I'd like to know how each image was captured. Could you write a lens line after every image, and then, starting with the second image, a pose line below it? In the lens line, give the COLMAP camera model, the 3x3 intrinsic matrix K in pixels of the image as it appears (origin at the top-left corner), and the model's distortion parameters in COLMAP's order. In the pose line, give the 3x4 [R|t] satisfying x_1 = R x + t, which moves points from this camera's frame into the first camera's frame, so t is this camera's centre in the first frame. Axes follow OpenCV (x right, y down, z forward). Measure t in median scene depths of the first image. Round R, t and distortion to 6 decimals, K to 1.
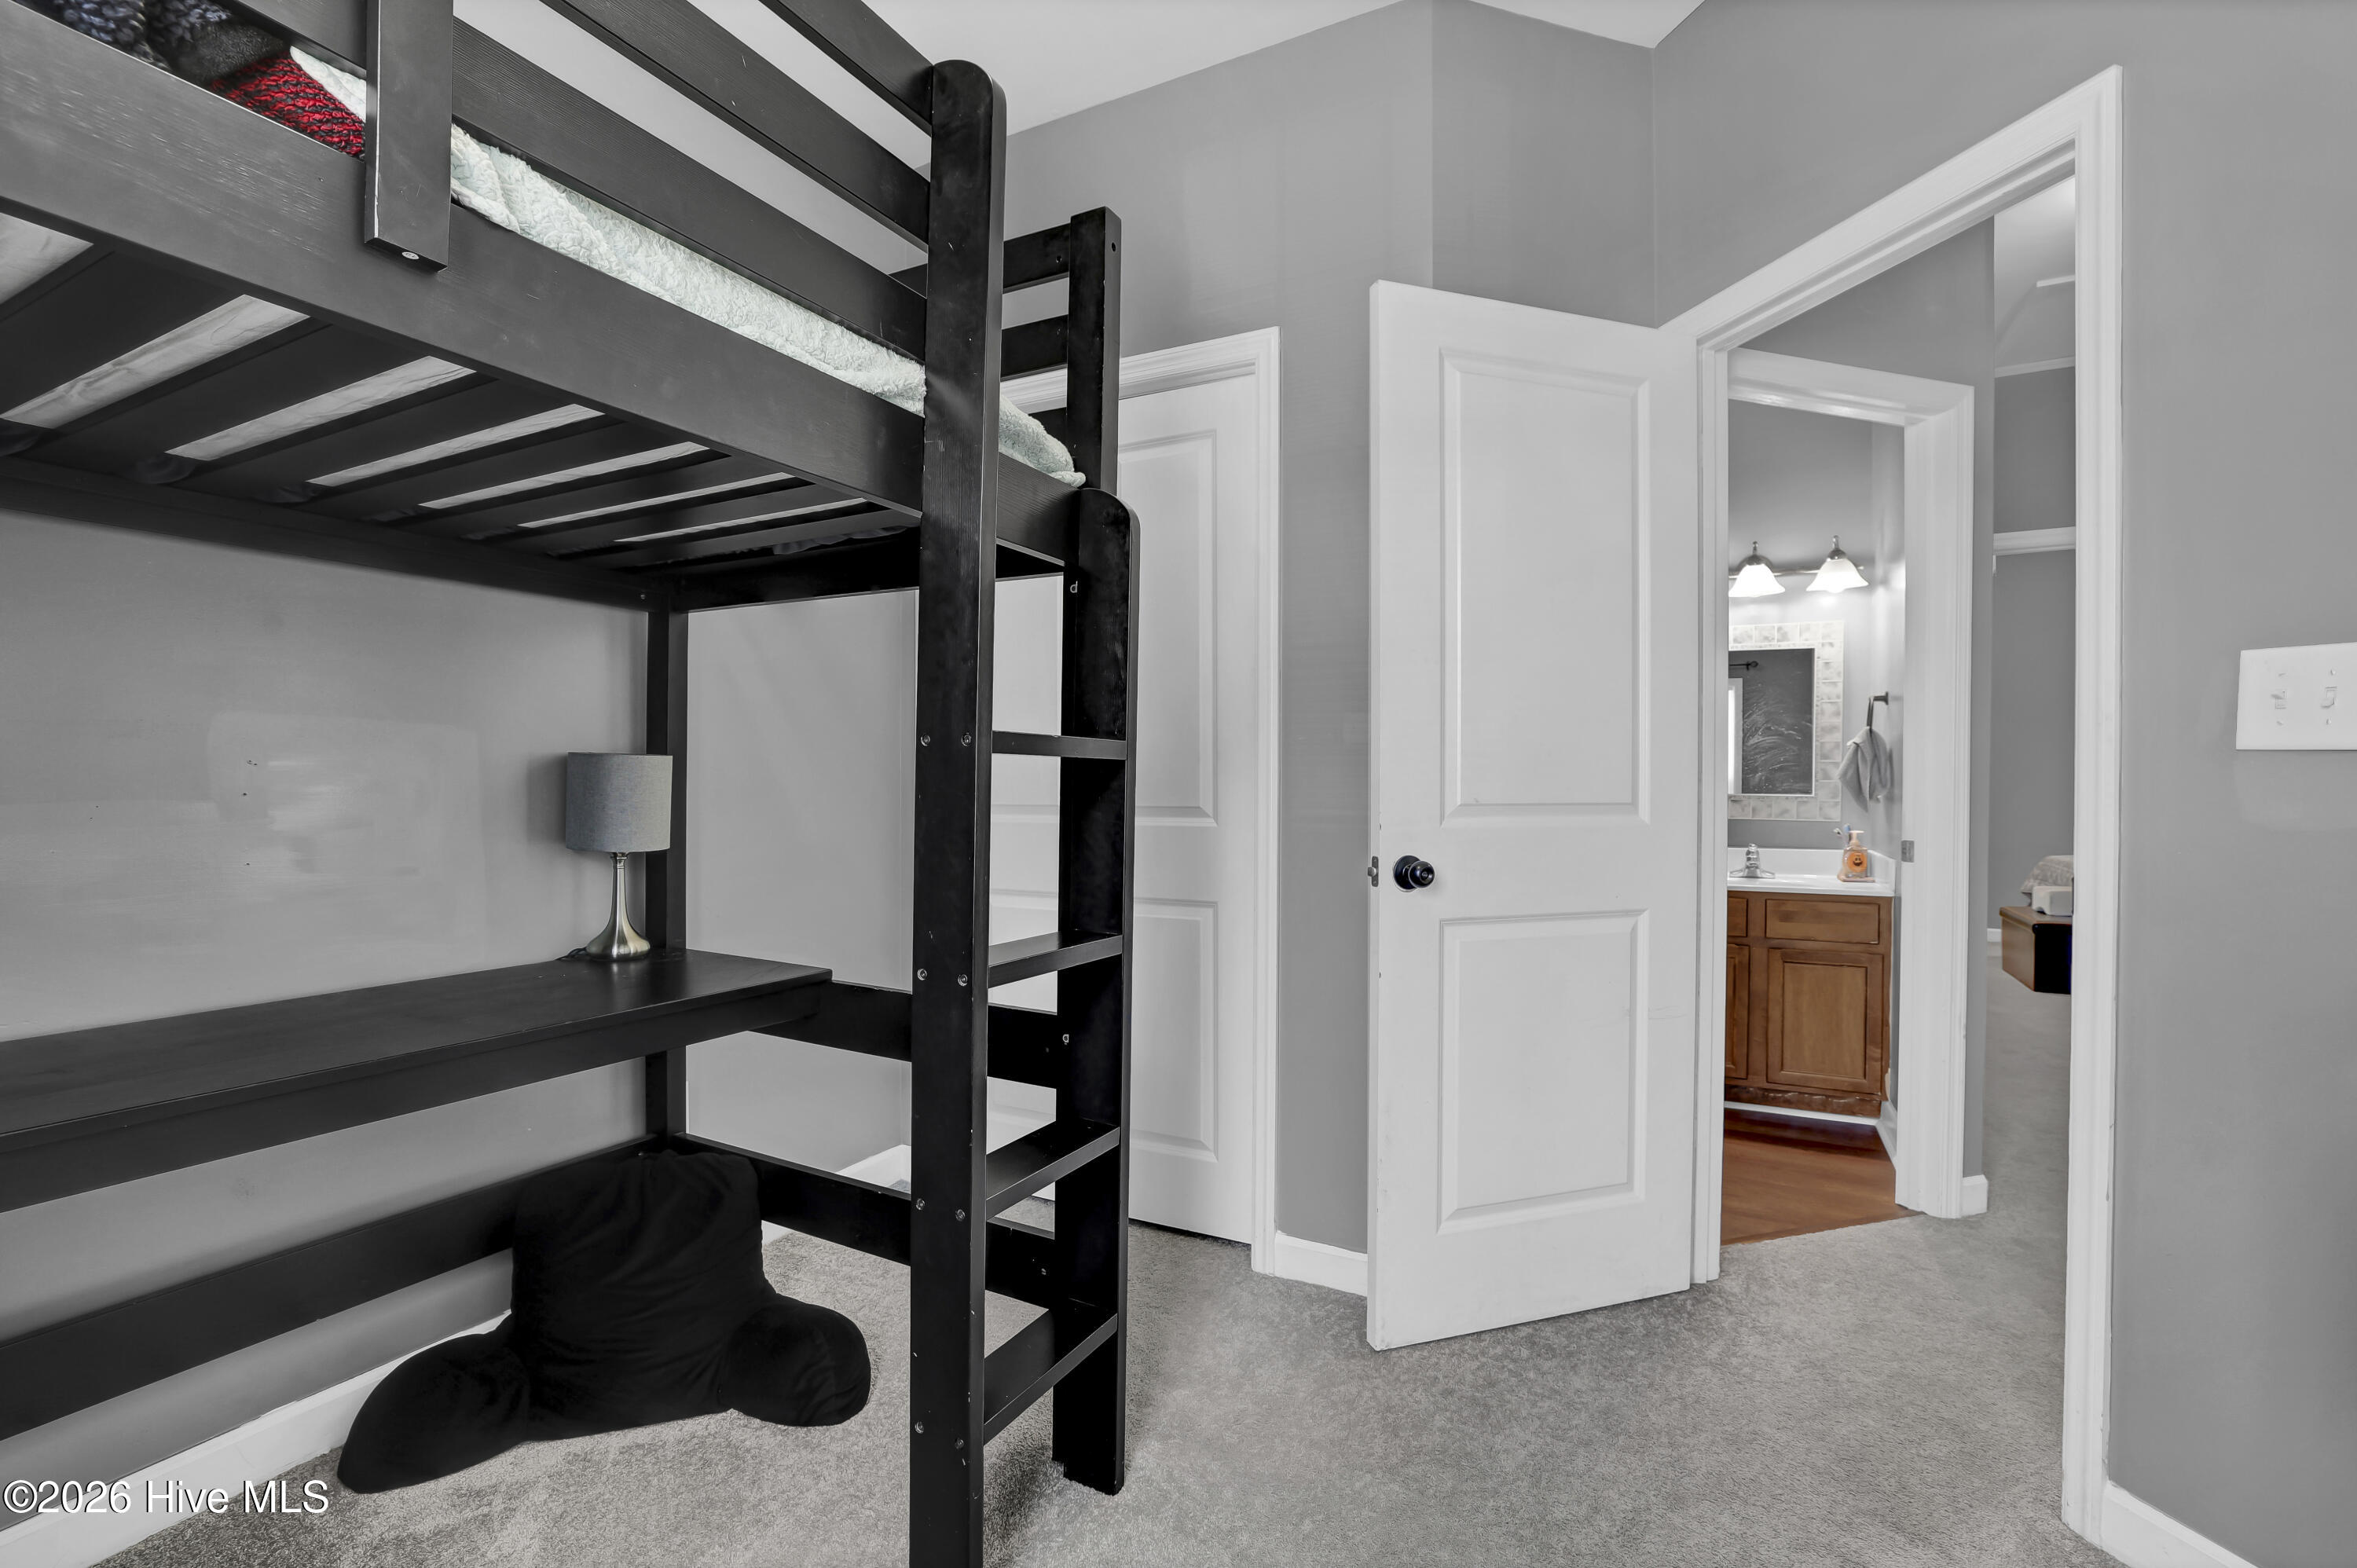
lens RADIAL K [[1043.0, 0, 1173.4], [0, 1043.0, 793.5], [0, 0, 1]] dist [-0.030419, 0.001376]
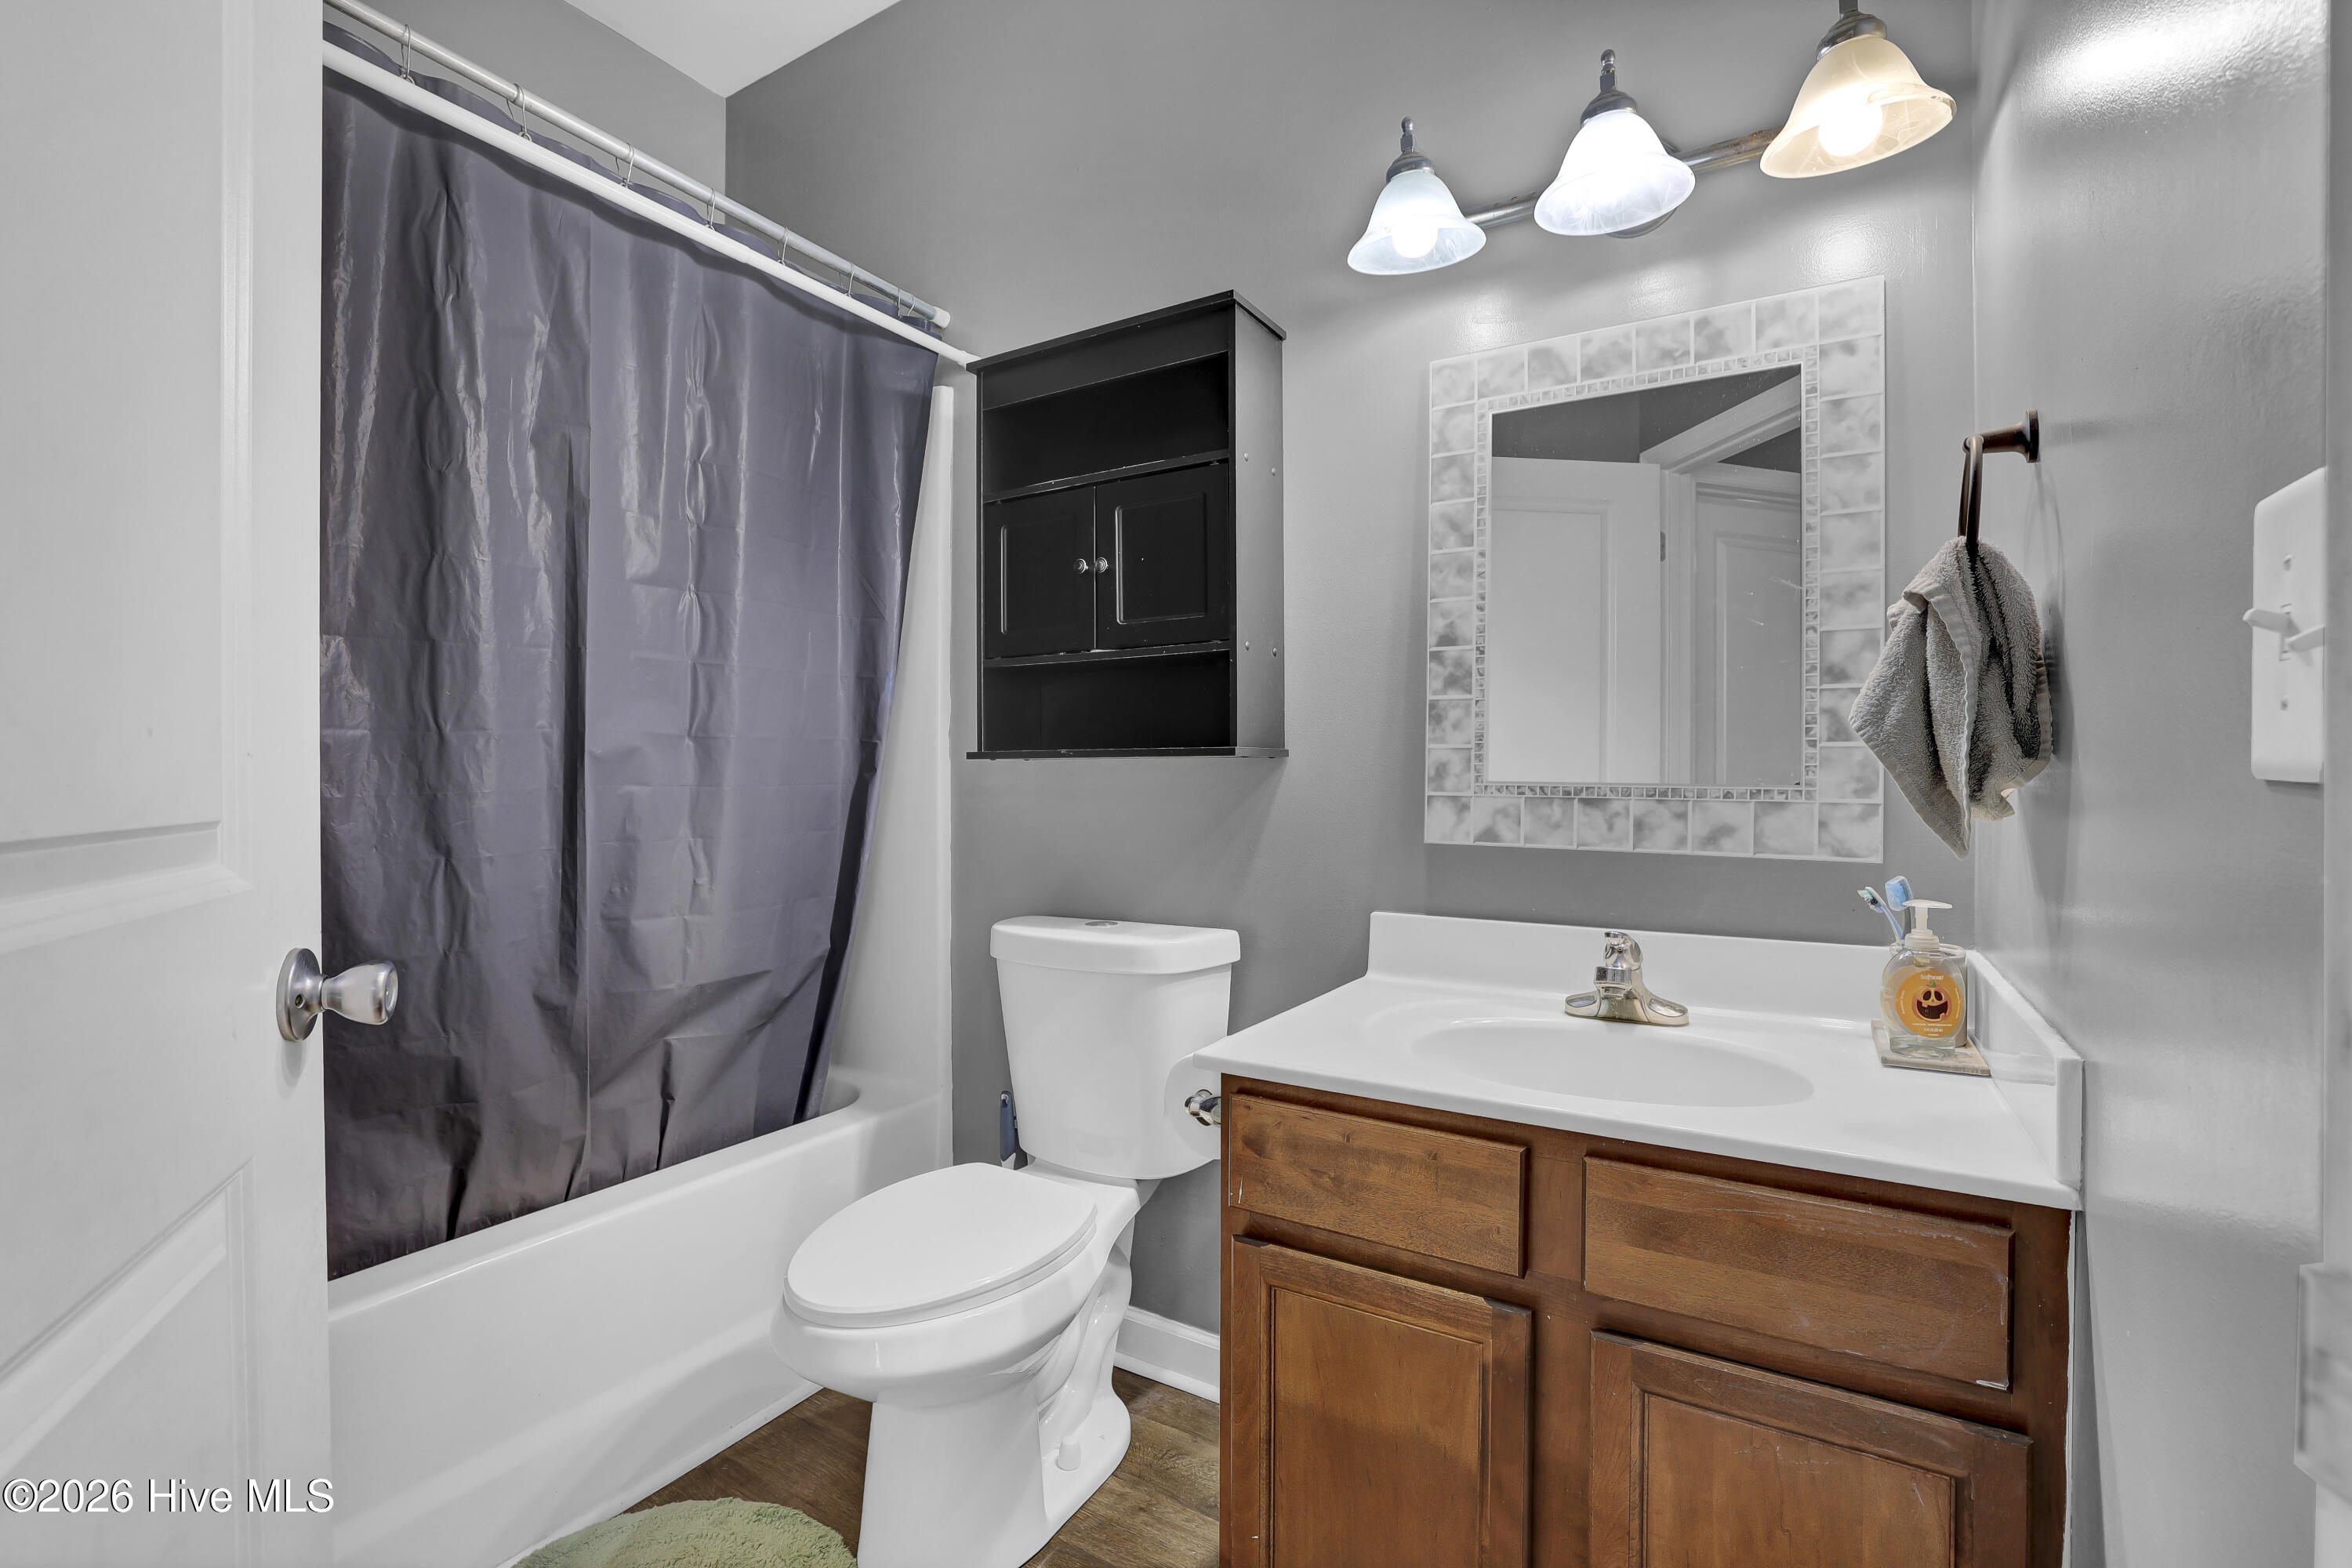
lens RADIAL K [[1040.9, 0, 1171.4], [0, 1040.9, 771.7], [0, 0, 1]] dist [-0.030419, 0.001376]
pose [[0.997882, -0.001614, -0.065028, 0.455054], [0.001081, 0.999966, -0.008233, -0.000596], [0.065039, 0.008145, 0.997850, 0.675294]]
